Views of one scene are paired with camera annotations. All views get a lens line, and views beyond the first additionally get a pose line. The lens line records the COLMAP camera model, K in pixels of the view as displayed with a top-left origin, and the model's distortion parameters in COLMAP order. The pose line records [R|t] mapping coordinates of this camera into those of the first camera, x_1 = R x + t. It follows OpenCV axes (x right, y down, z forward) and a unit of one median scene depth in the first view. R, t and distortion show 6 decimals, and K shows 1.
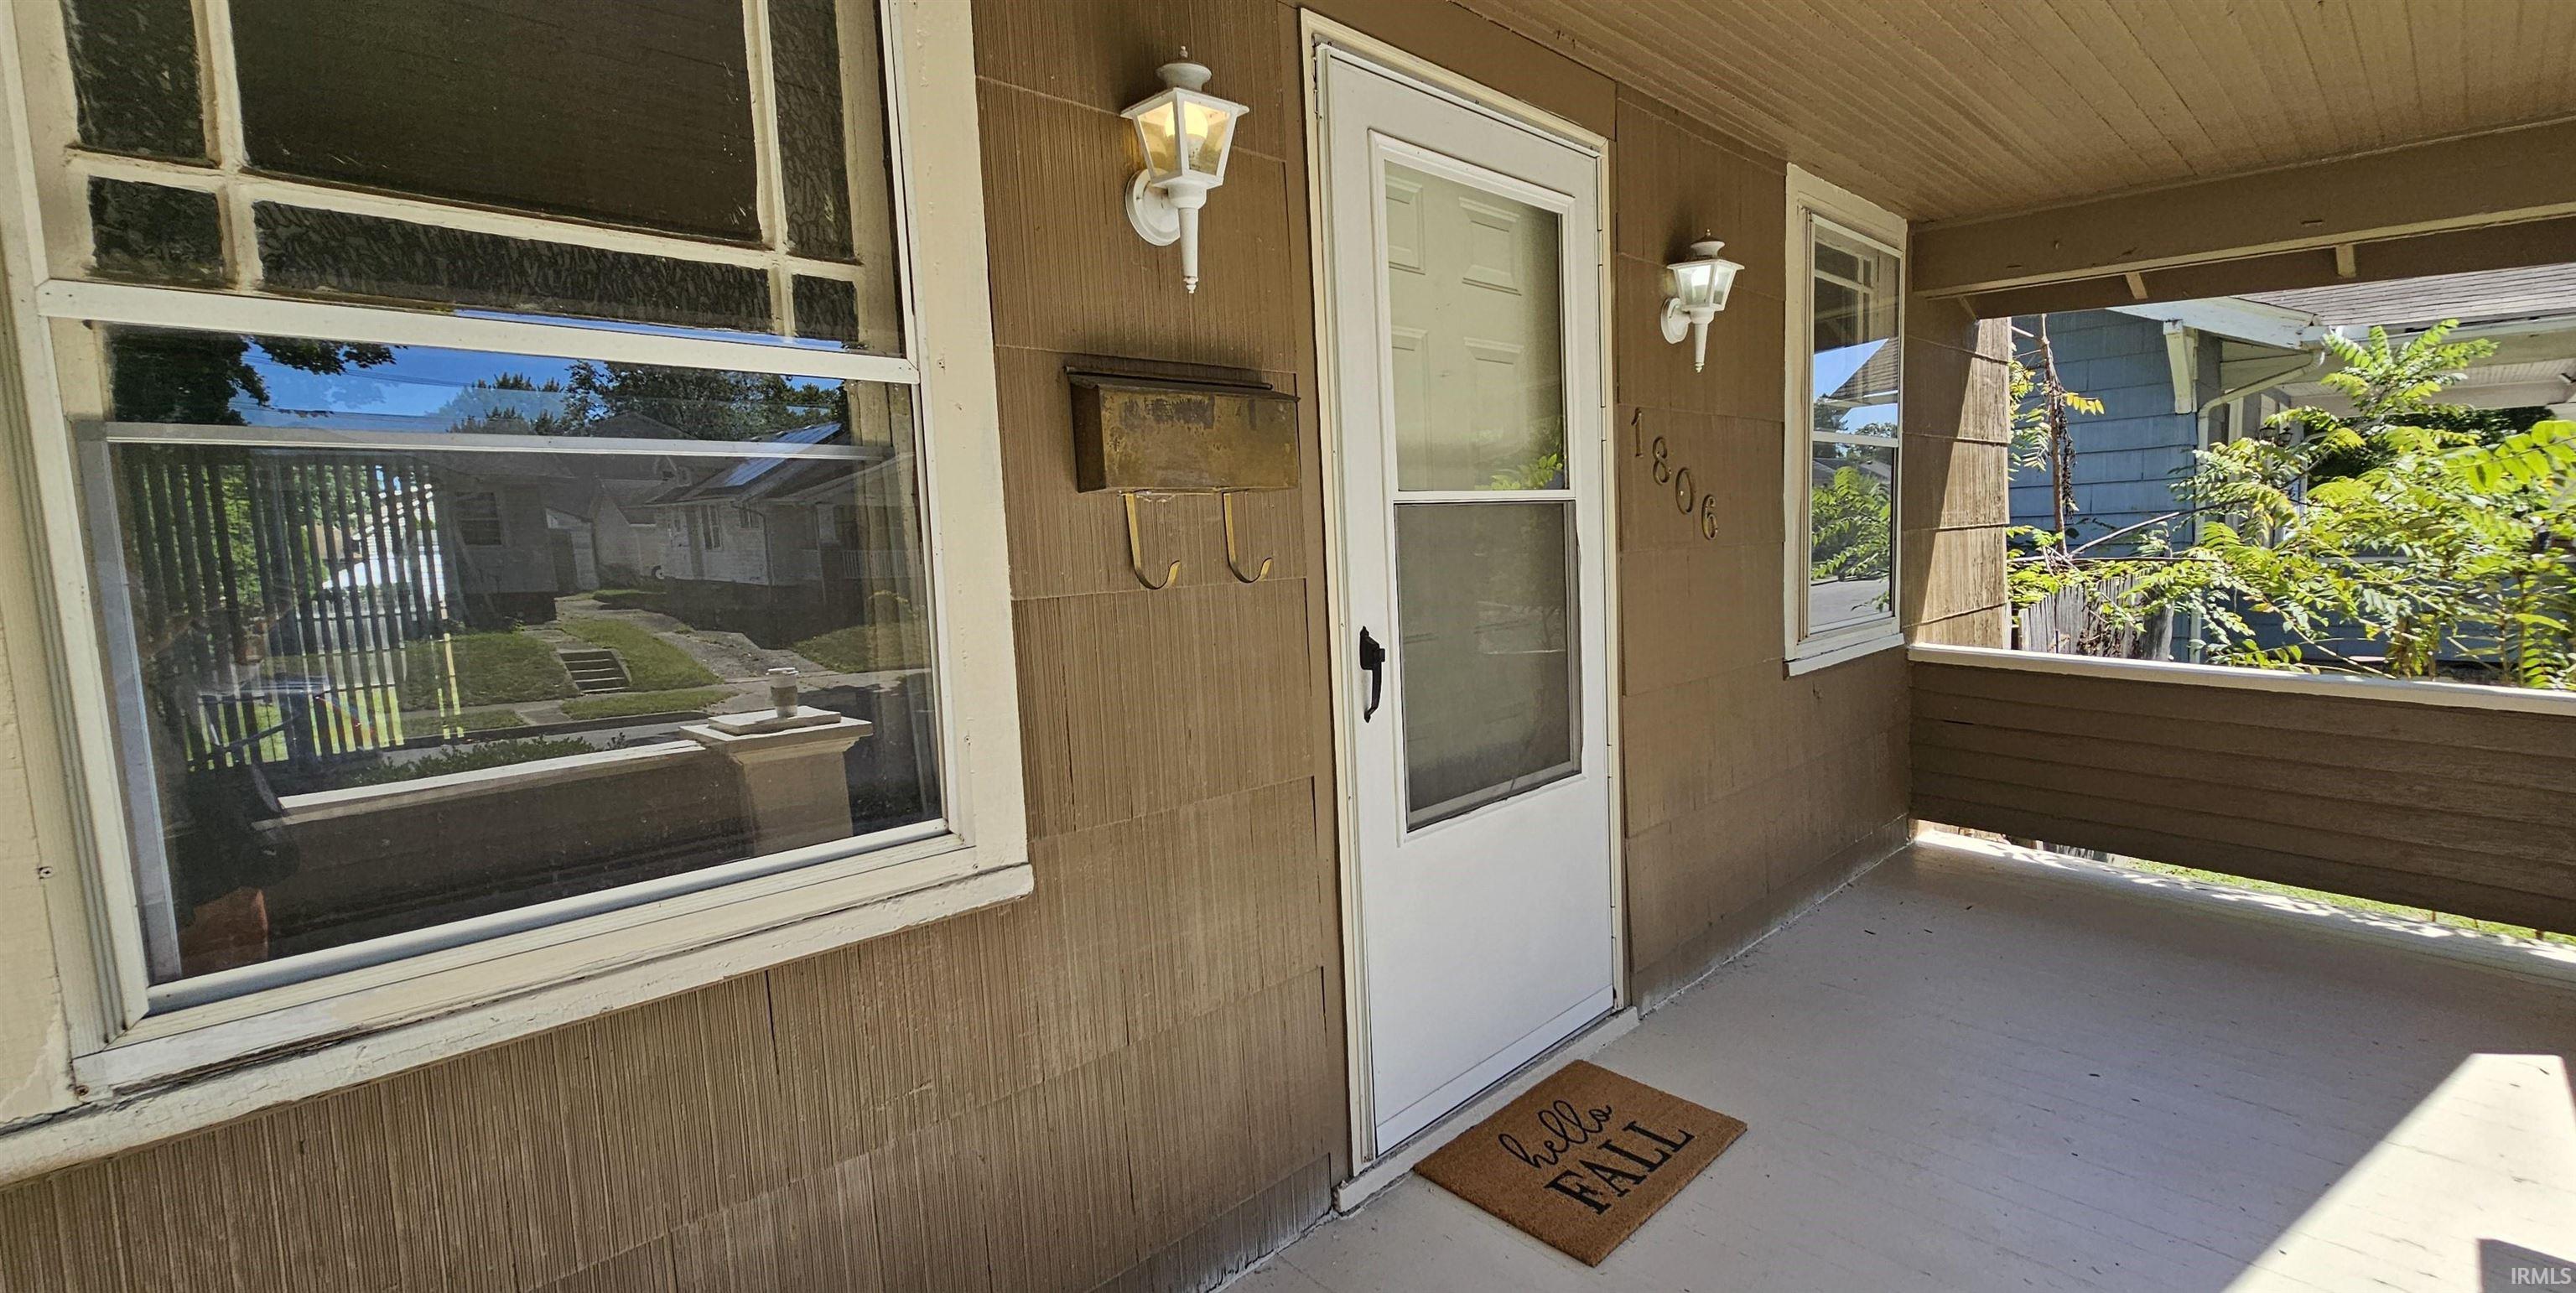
lens RADIAL K [[1115.6, 0, 1287.3], [0, 1115.6, 657.8], [0, 0, 1]] dist [0.011532, -0.000127]
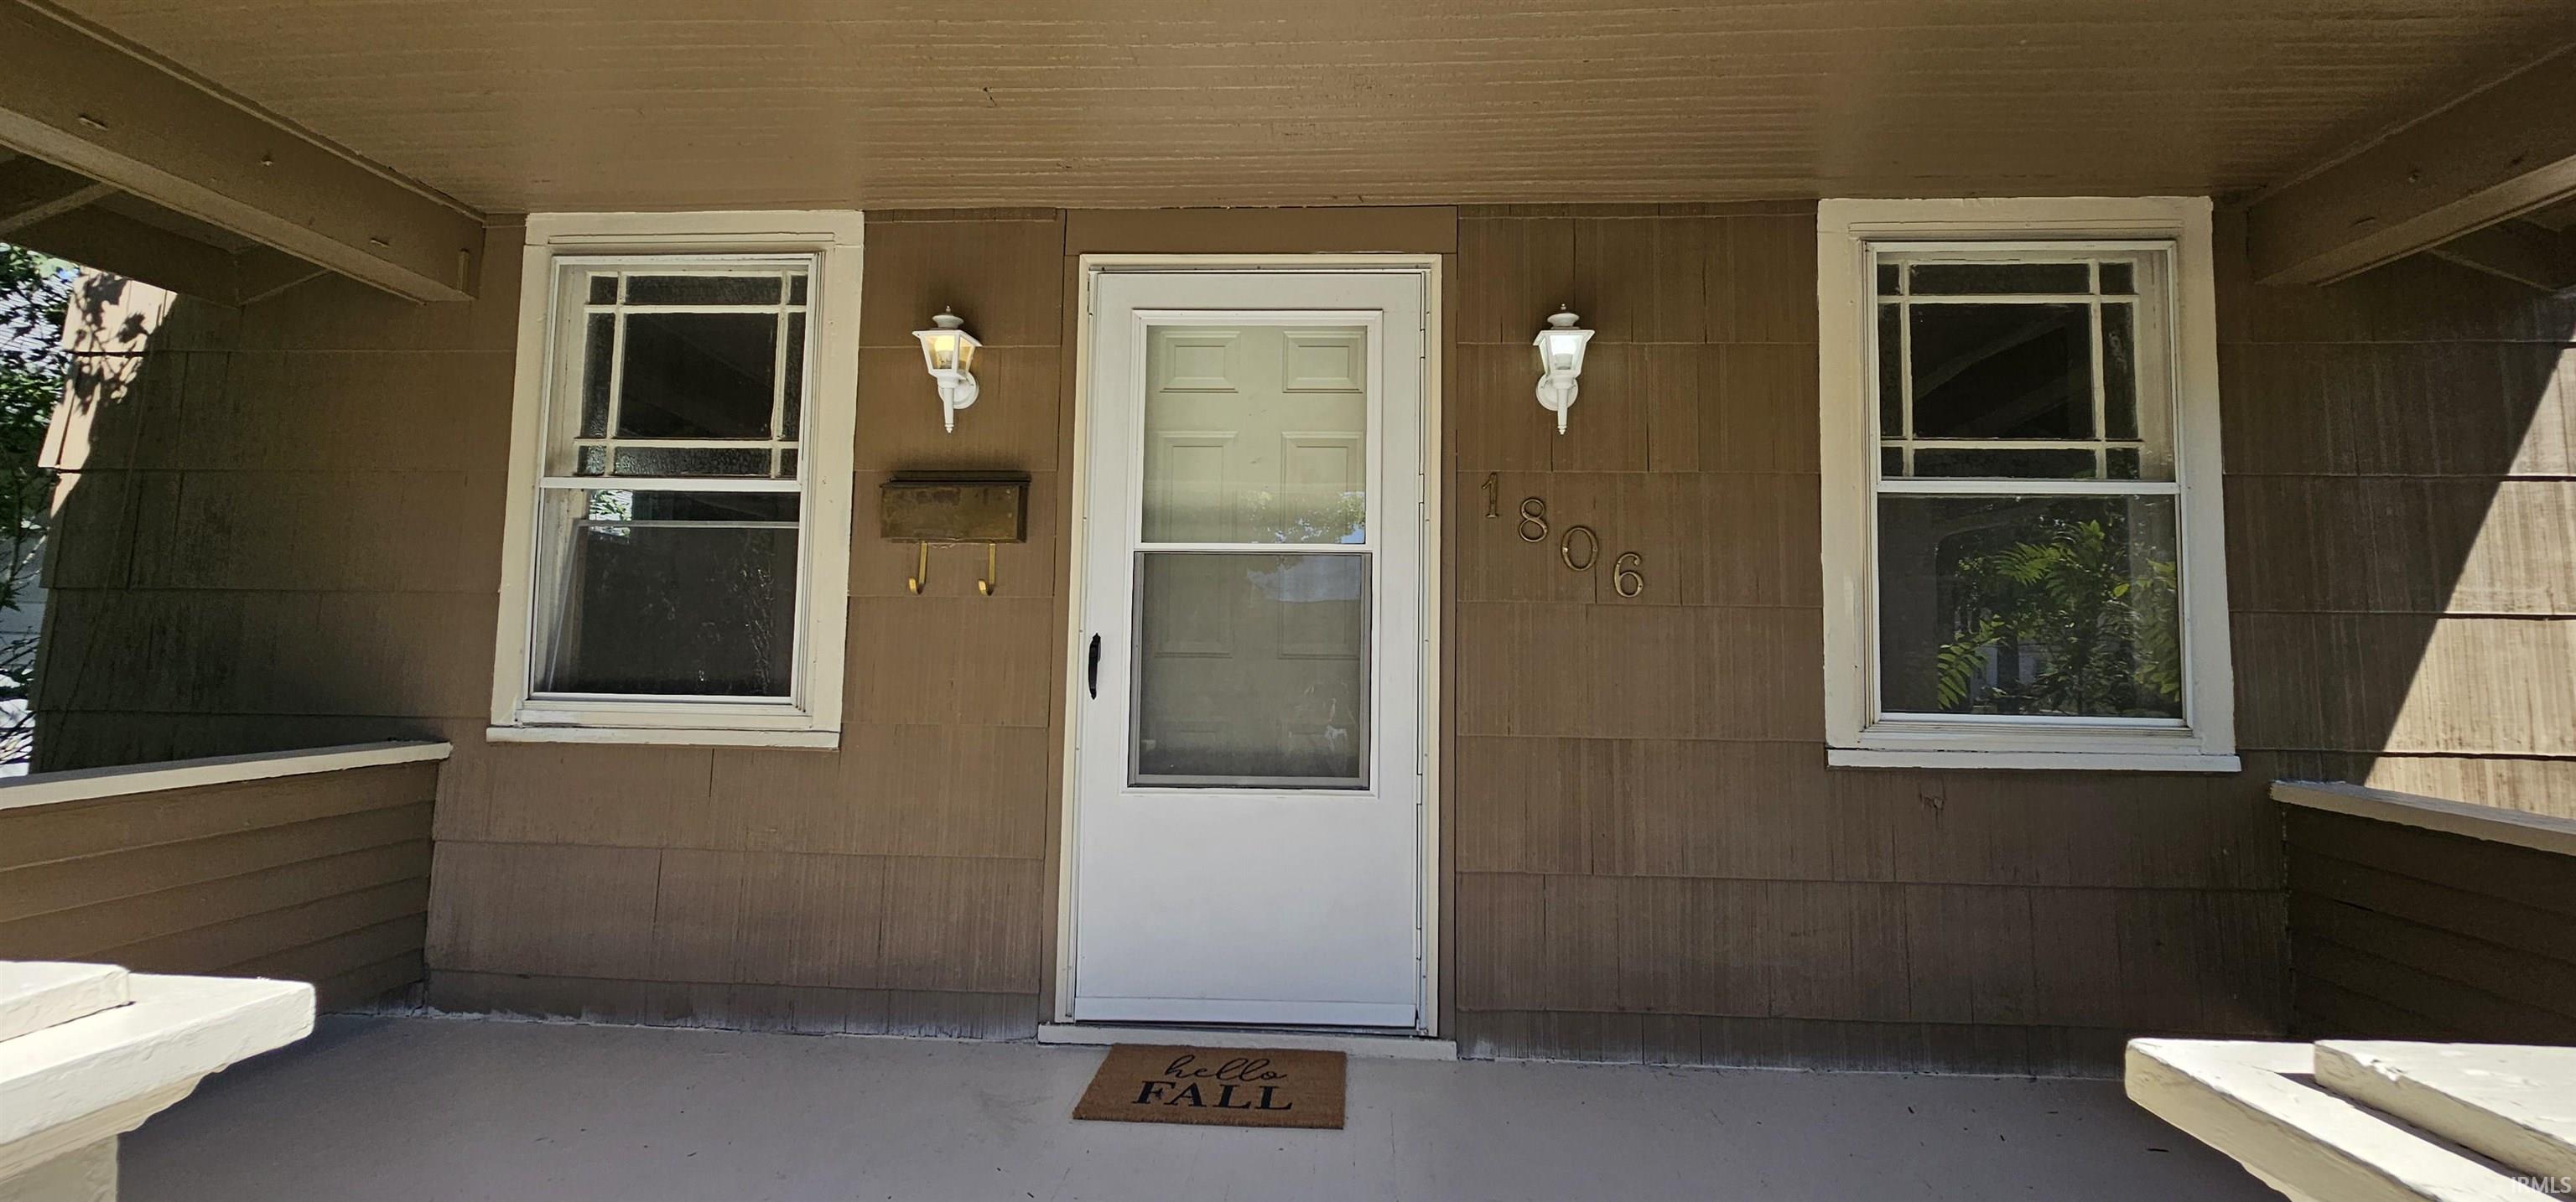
lens RADIAL K [[1043.1, 0, 1297.2], [0, 1043.1, 610.7], [0, 0, 1]] dist [0.000593, 0.000057]
pose [[0.679866, 0.007683, -0.733296, 1.190177], [-0.121676, 0.987267, -0.102467, 0.048352], [0.723172, 0.158888, 0.672144, 0.247670]]
